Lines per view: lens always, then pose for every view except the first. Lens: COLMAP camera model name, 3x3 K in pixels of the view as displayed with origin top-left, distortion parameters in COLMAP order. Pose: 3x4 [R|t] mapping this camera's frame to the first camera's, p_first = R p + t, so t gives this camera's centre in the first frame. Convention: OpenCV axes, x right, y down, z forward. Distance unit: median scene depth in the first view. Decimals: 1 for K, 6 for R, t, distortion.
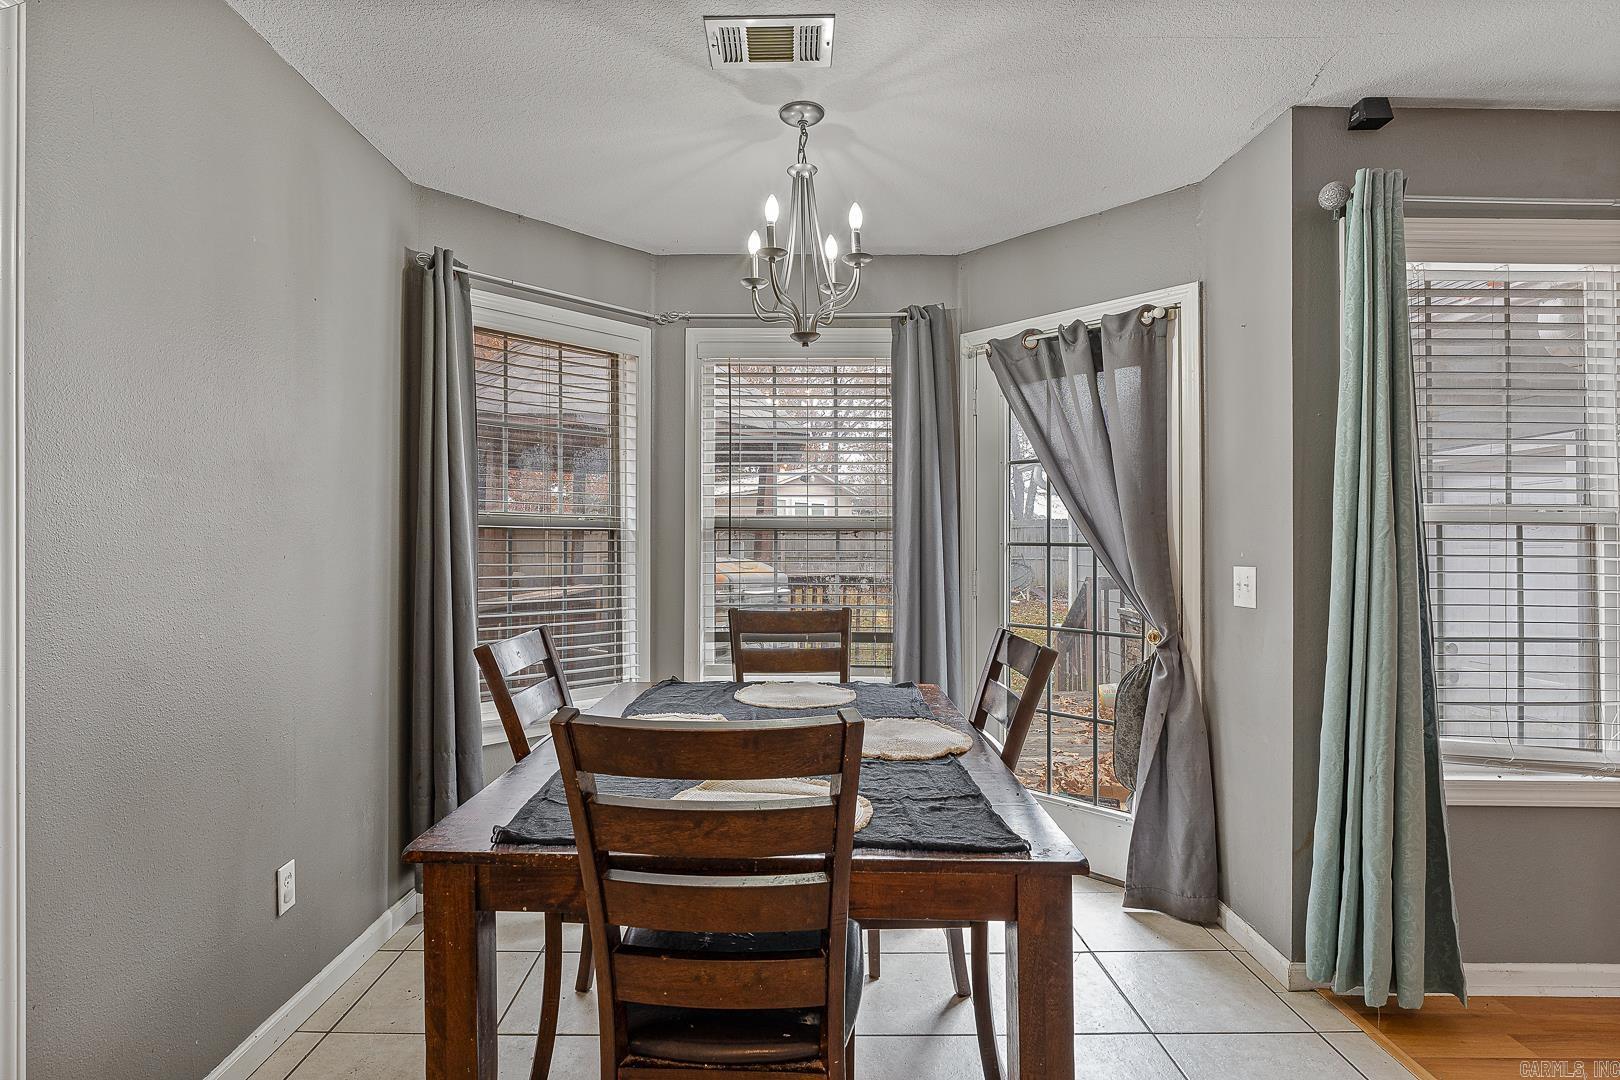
lens RADIAL K [[825.3, 0, 800.3], [0, 825.3, 538.4], [0, 0, 1]] dist [-0.001063, -0.000355]
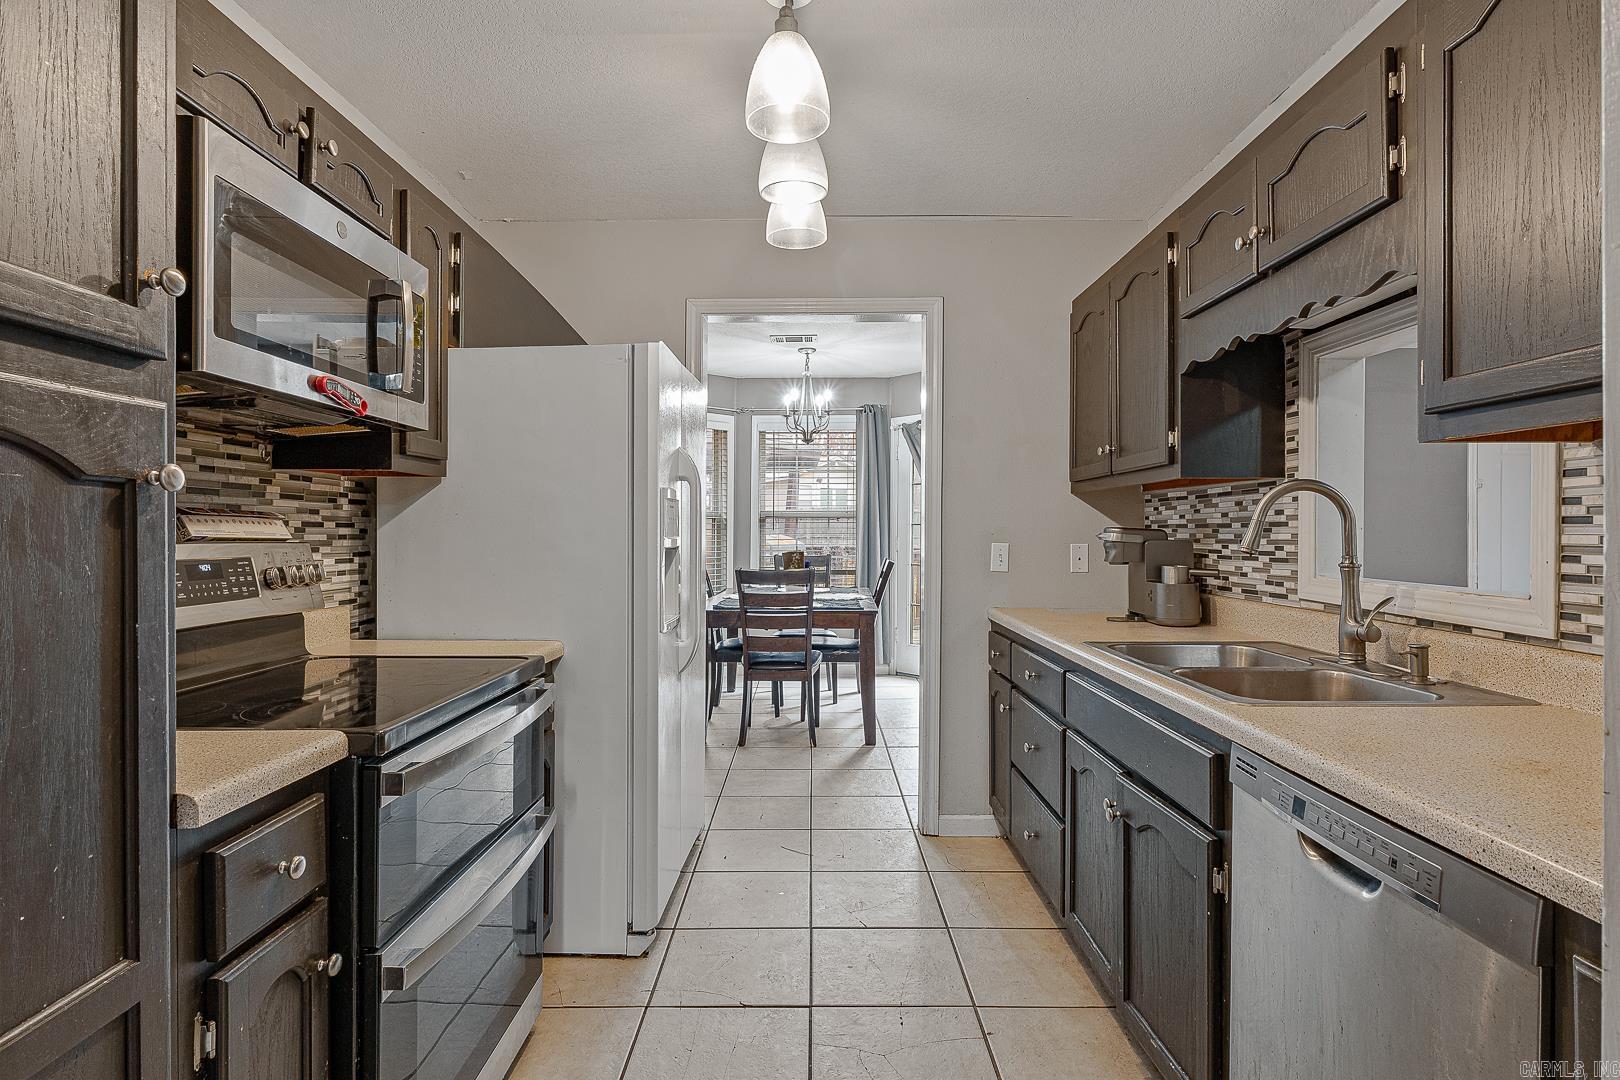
lens RADIAL K [[825.3, 0, 809.7], [0, 825.3, 534.2], [0, 0, 1]] dist [-0.001063, -0.000355]
pose [[0.999792, 0.000155, -0.020392, 0.047460], [0.000037, 0.999956, 0.009389, 0.012611], [0.020392, -0.009388, 0.999748, -1.147040]]
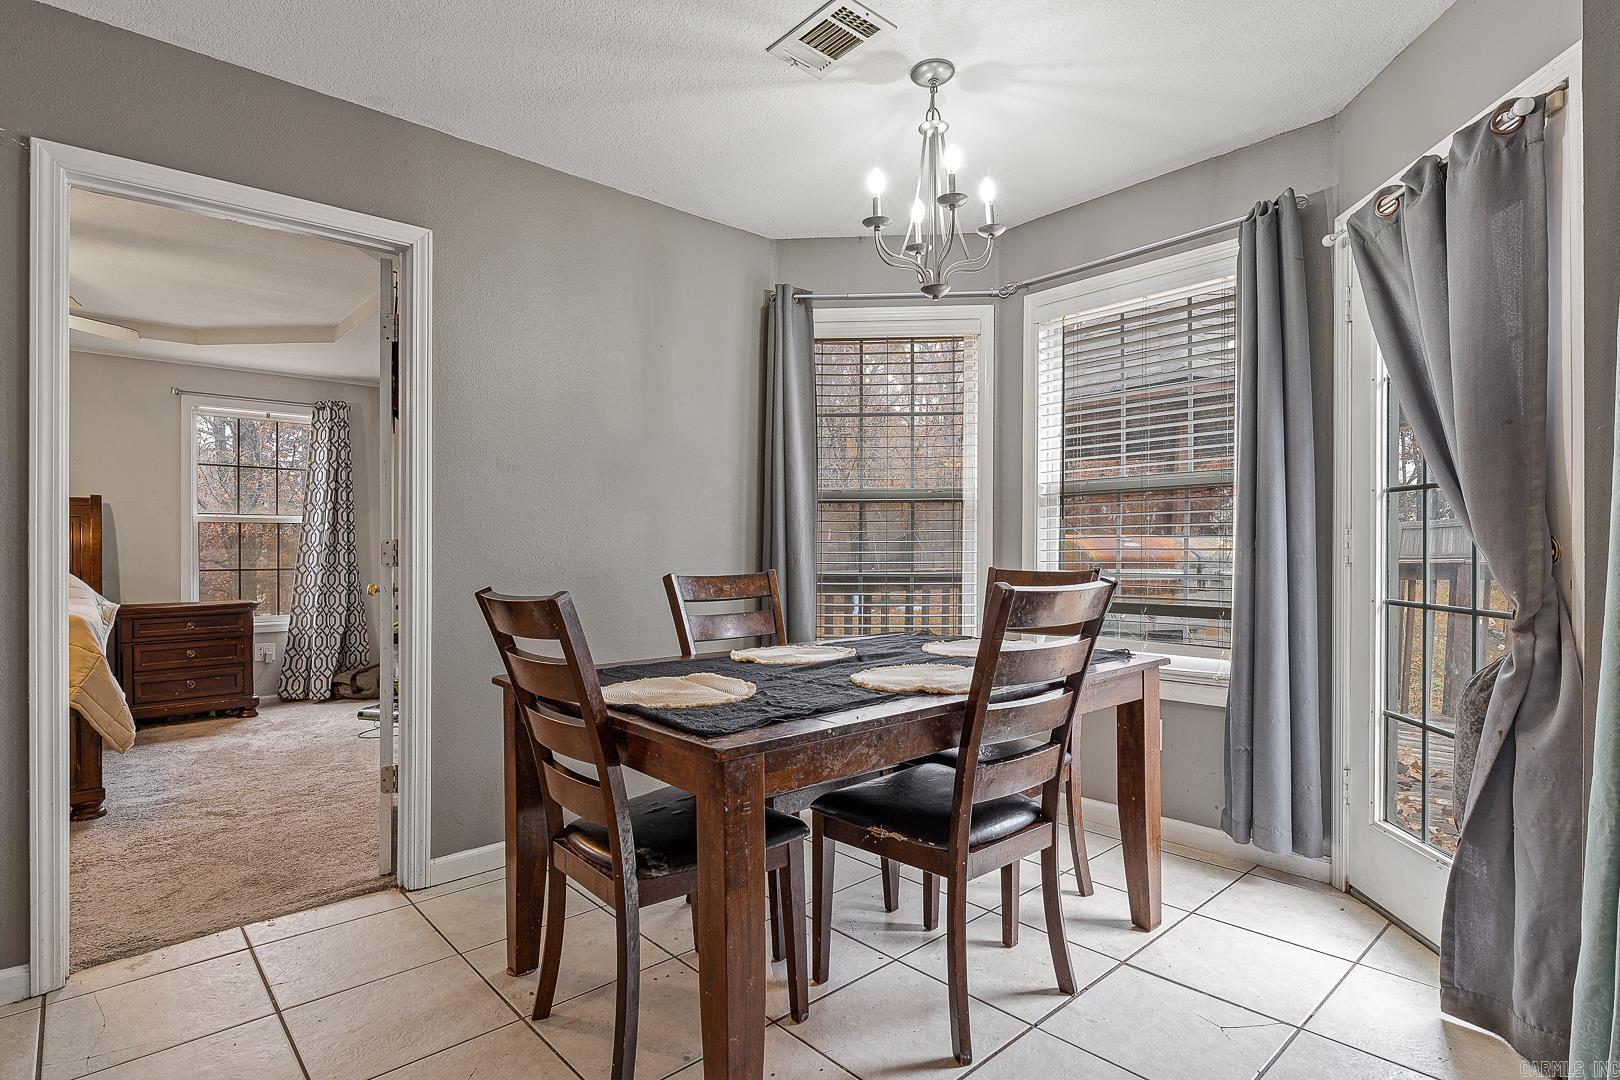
lens RADIAL K [[825.3, 0, 814.7], [0, 825.3, 553.9], [0, 0, 1]] dist [-0.001063, -0.000355]
pose [[0.671488, -0.005103, -0.740998, 0.513099], [0.012826, 0.999907, 0.004738, 0.062246], [0.740904, -0.012685, 0.671491, 0.146560]]
